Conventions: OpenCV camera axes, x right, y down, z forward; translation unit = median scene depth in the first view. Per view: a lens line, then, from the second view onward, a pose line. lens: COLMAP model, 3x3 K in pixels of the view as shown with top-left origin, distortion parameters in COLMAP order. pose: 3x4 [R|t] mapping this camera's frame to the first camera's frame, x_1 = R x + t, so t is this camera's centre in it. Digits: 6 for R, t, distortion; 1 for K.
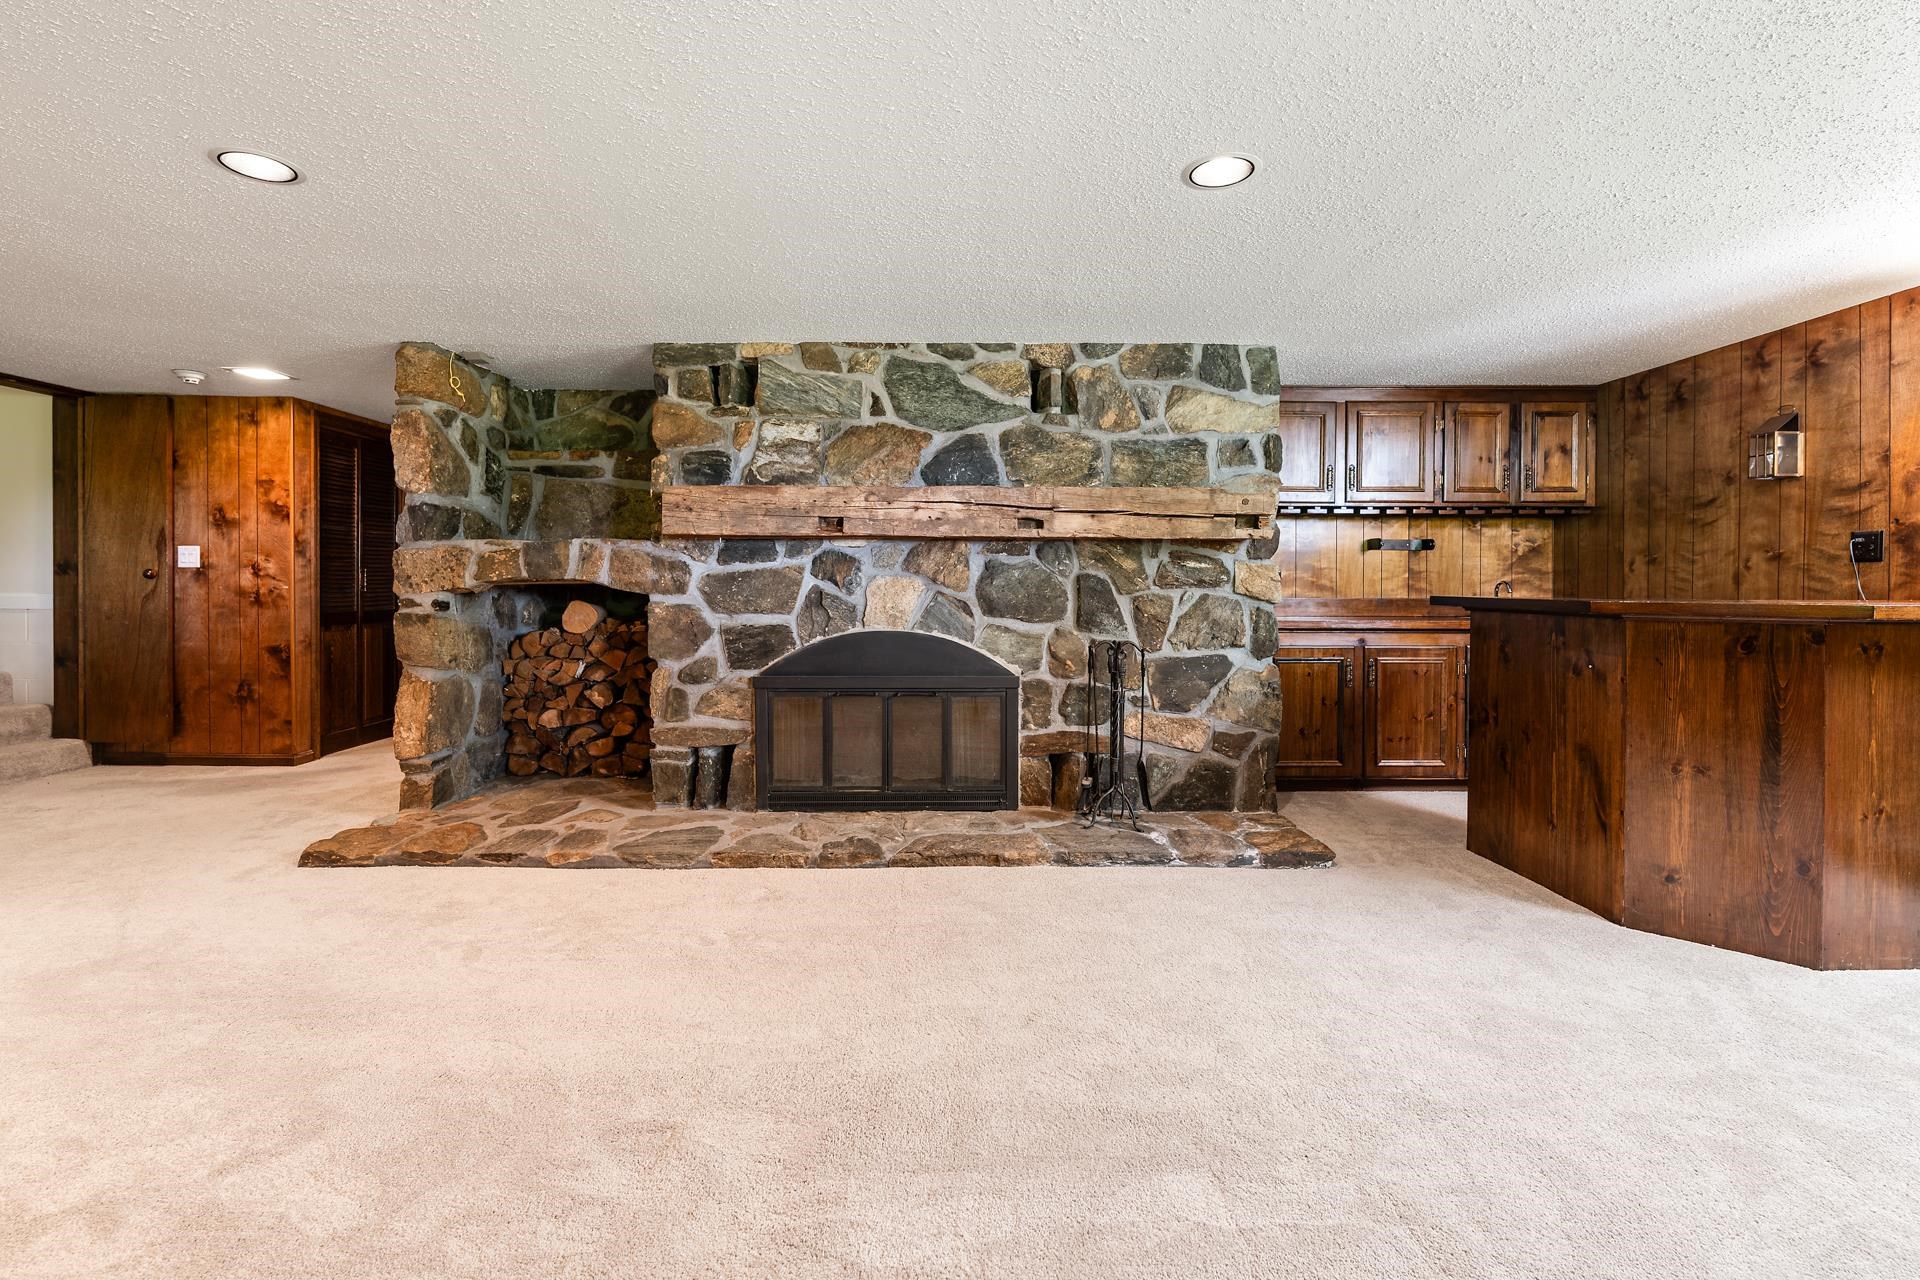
lens RADIAL K [[840.6, 0, 975.7], [0, 840.6, 593.9], [0, 0, 1]] dist [-0.008816, -0.001635]
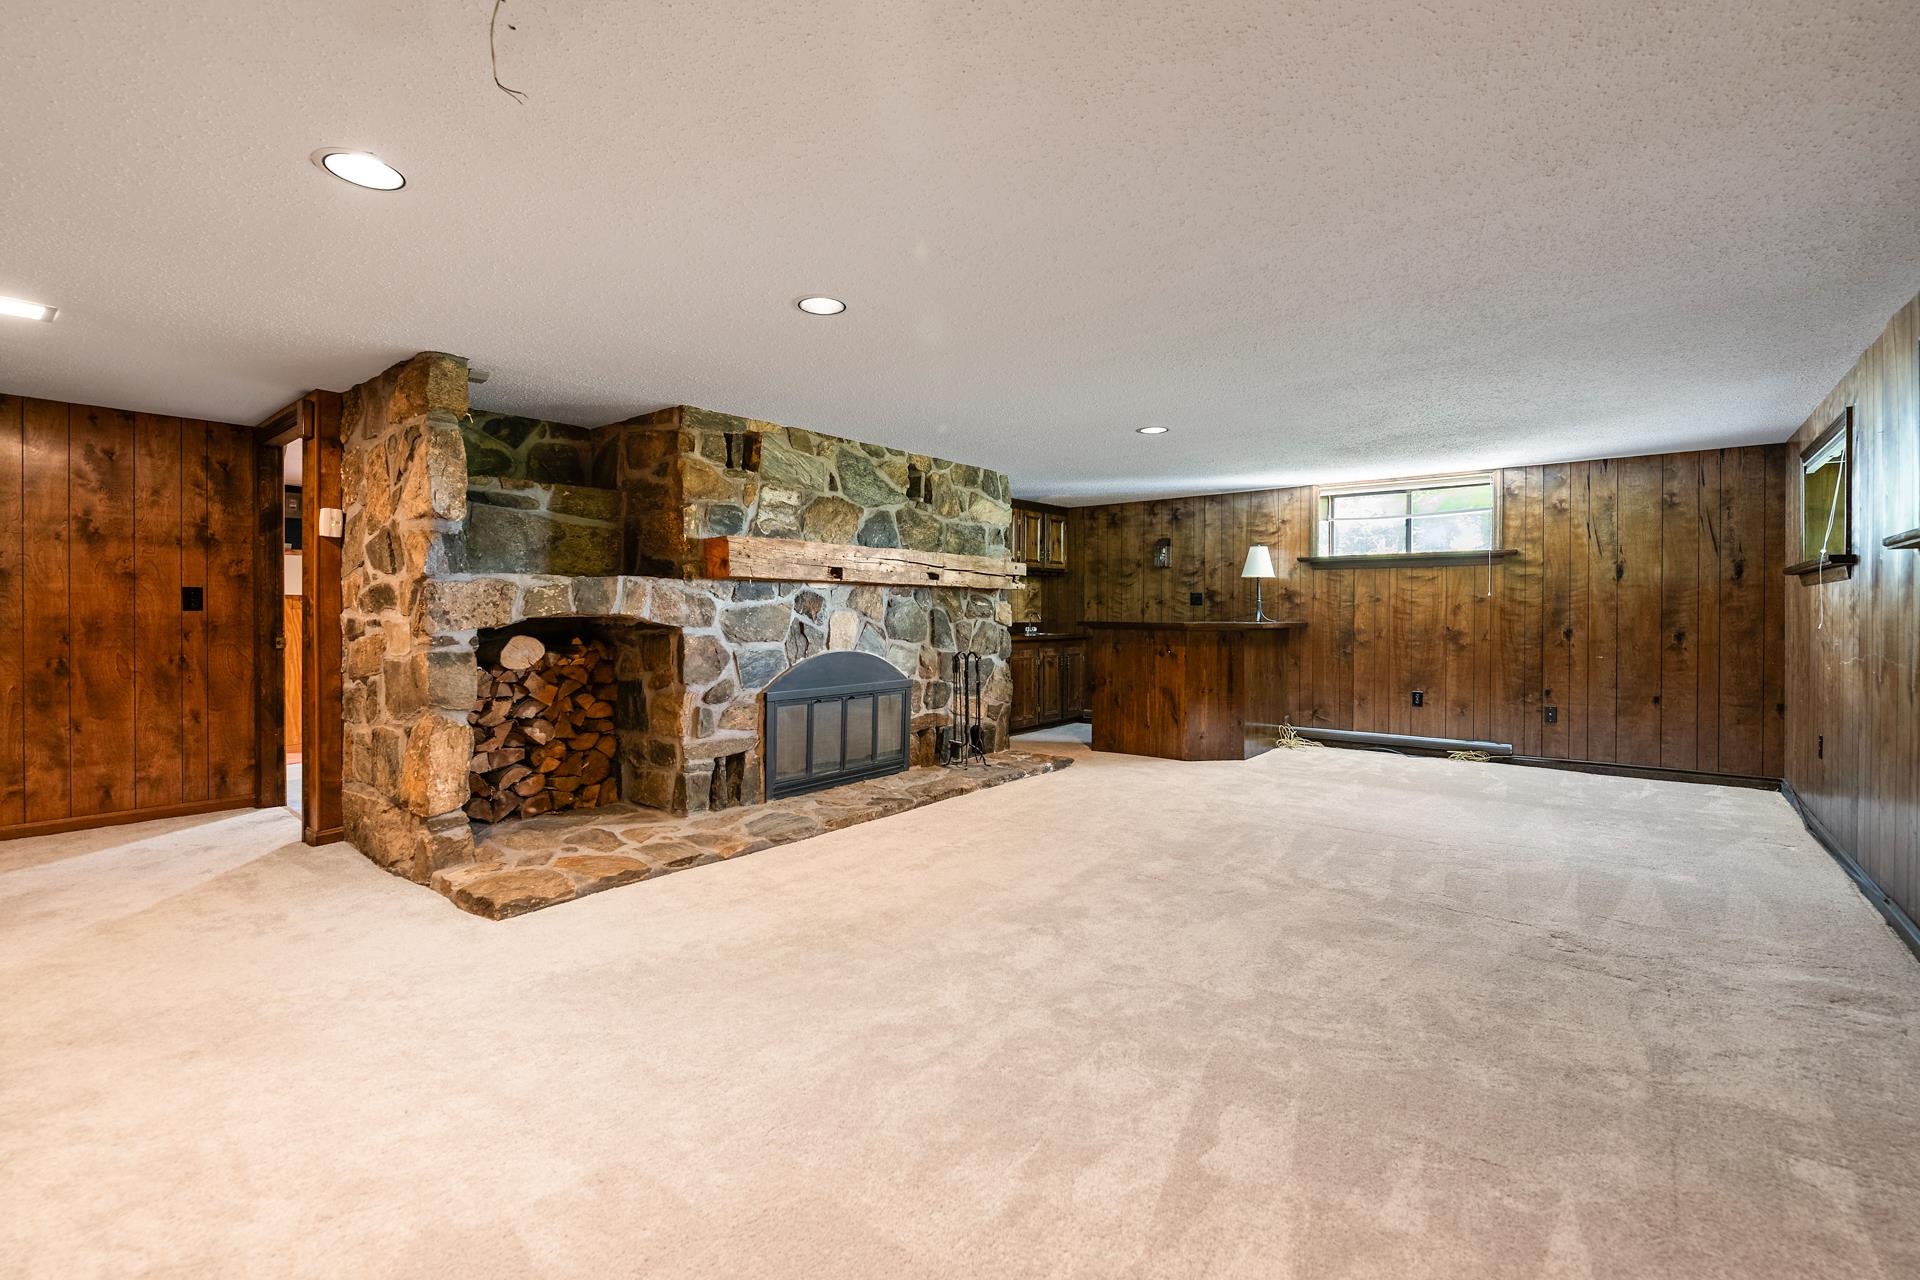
lens RADIAL K [[840.6, 0, 967.3], [0, 840.6, 621.0], [0, 0, 1]] dist [-0.008816, -0.001635]
pose [[0.631218, -0.010325, 0.775537, -1.020917], [0.009810, 0.999938, 0.005327, -0.010187], [-0.775543, 0.004246, 0.631280, -0.008513]]
